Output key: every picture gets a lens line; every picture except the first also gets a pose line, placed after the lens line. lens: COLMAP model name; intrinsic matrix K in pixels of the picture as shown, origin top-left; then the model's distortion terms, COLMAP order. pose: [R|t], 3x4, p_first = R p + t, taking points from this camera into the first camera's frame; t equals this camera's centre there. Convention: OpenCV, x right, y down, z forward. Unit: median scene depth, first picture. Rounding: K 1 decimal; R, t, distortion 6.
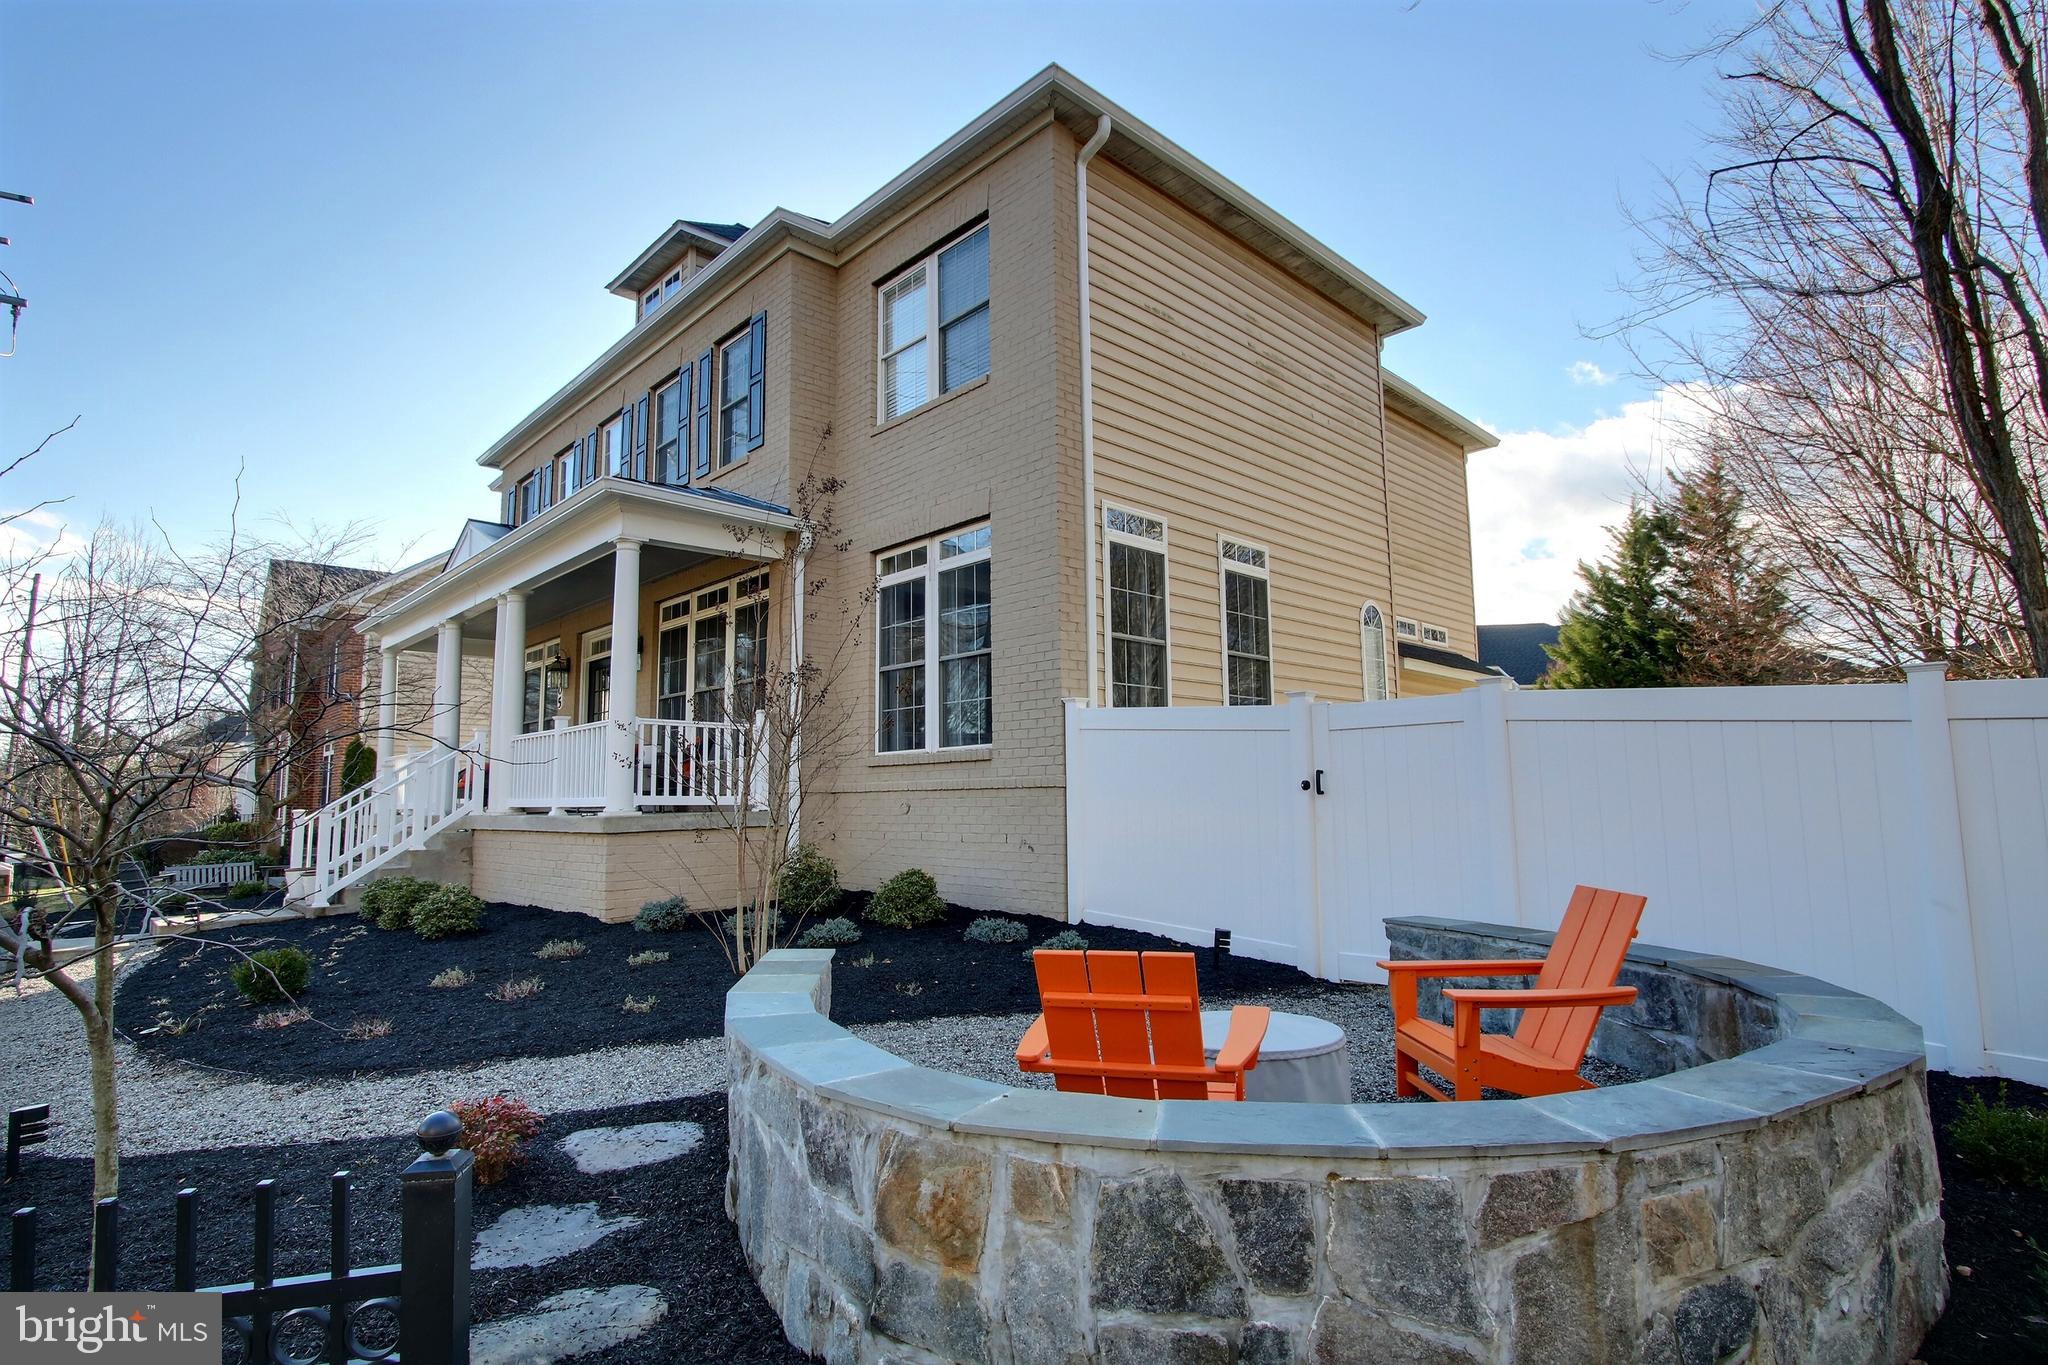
lens RADIAL K [[1013.7, 0, 1027.2], [0, 1013.7, 696.7], [0, 0, 1]] dist [-0.010782, 0.000486]
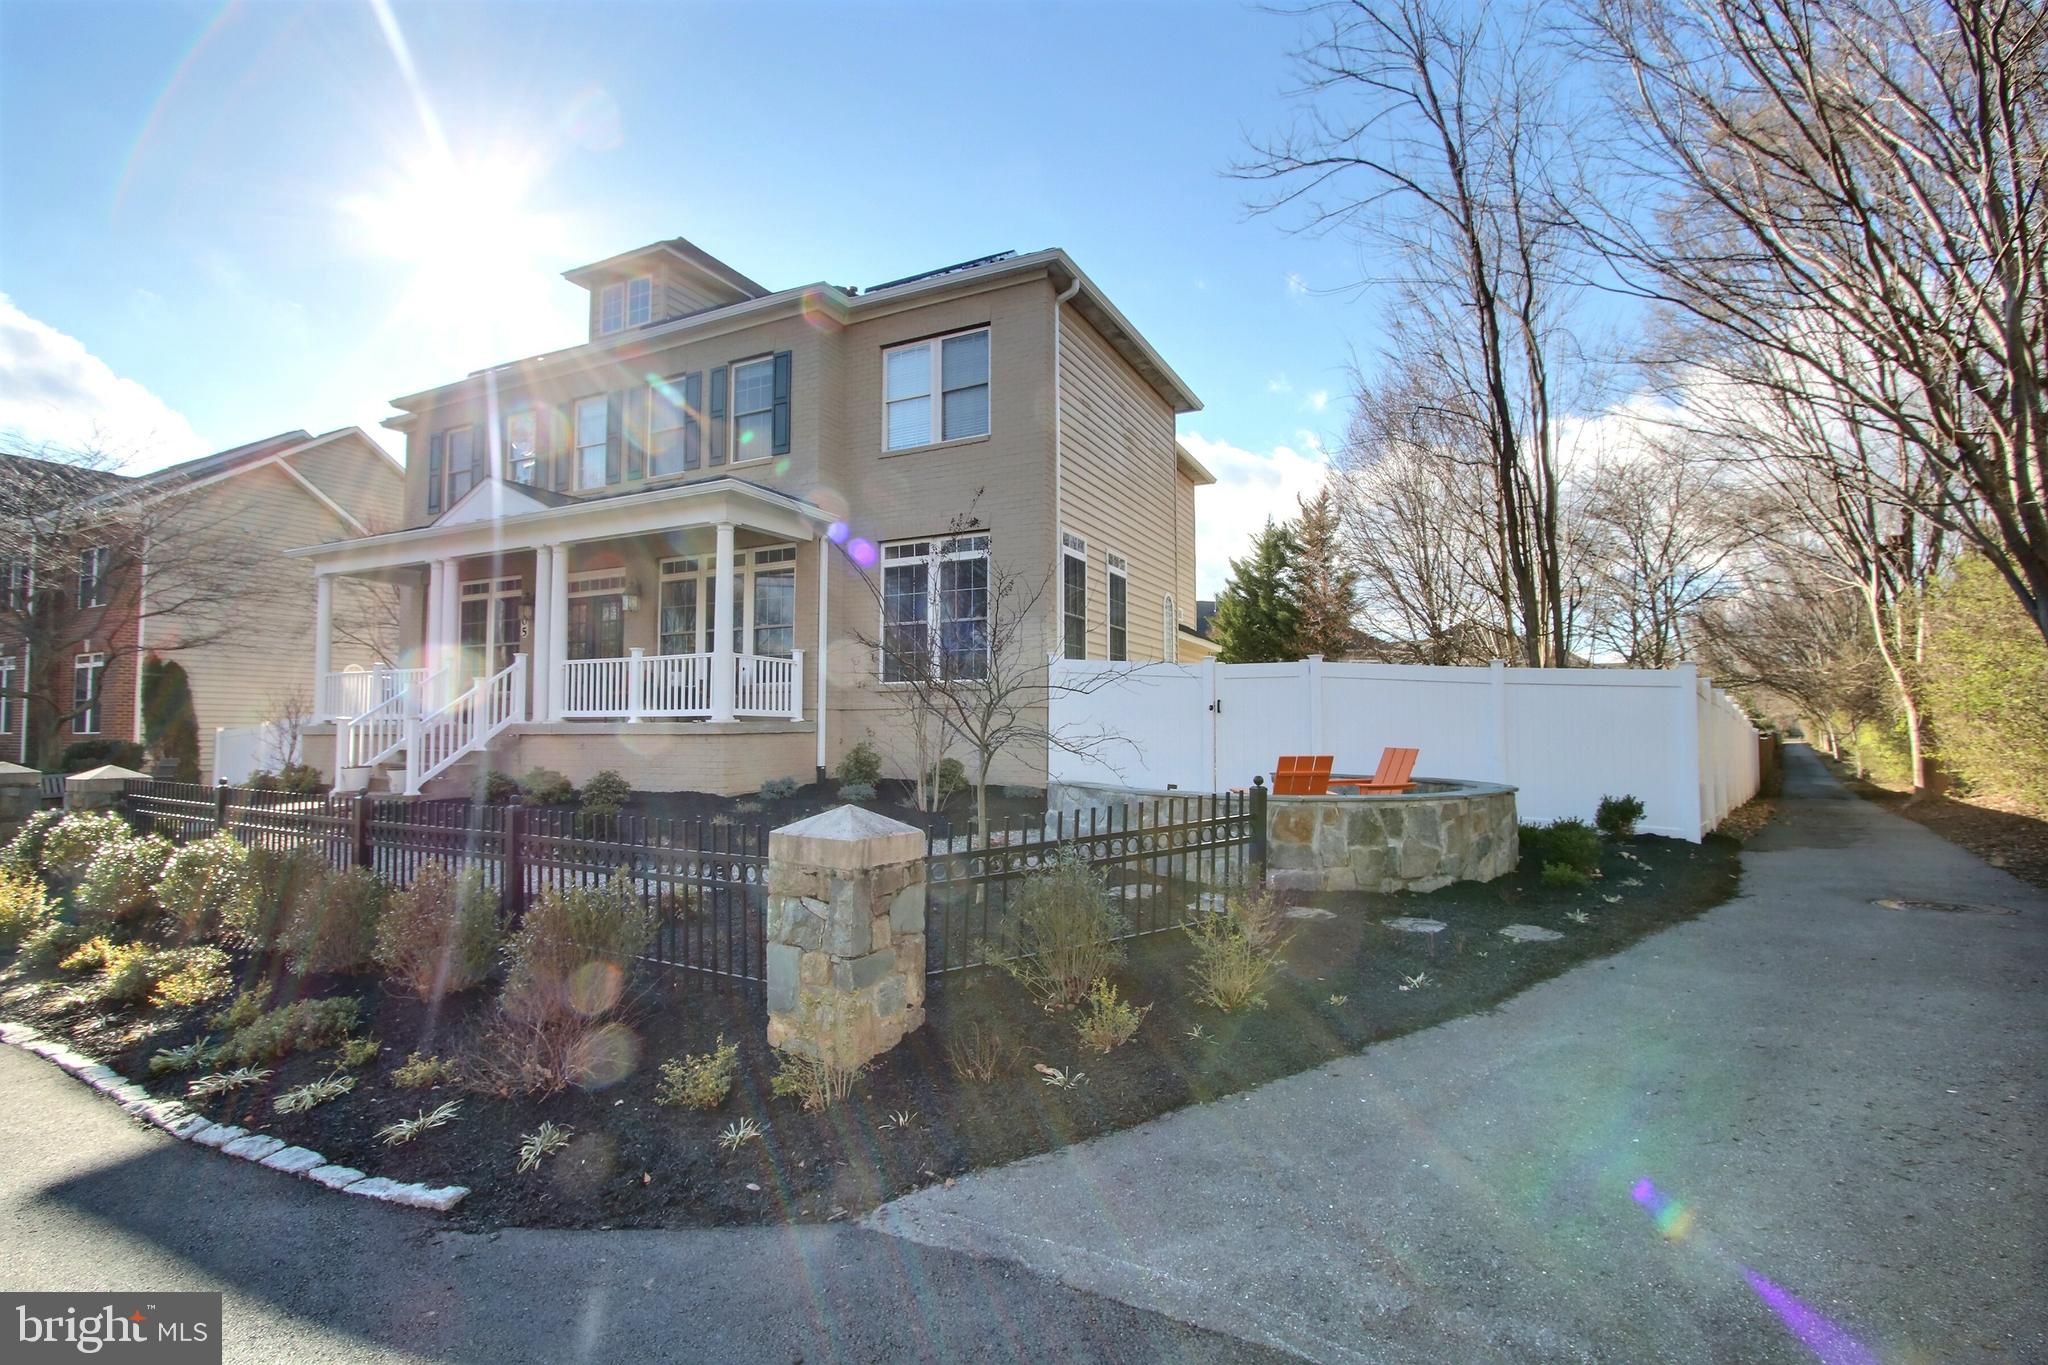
lens RADIAL K [[942.7, 0, 1016.9], [0, 942.7, 695.8], [0, 0, 1]] dist [-0.016057, 0.000045]
pose [[0.940903, 0.024420, 0.337795, -0.409110], [-0.045466, 0.997476, 0.054533, -0.007672], [-0.335611, -0.066669, 0.939638, -0.316234]]
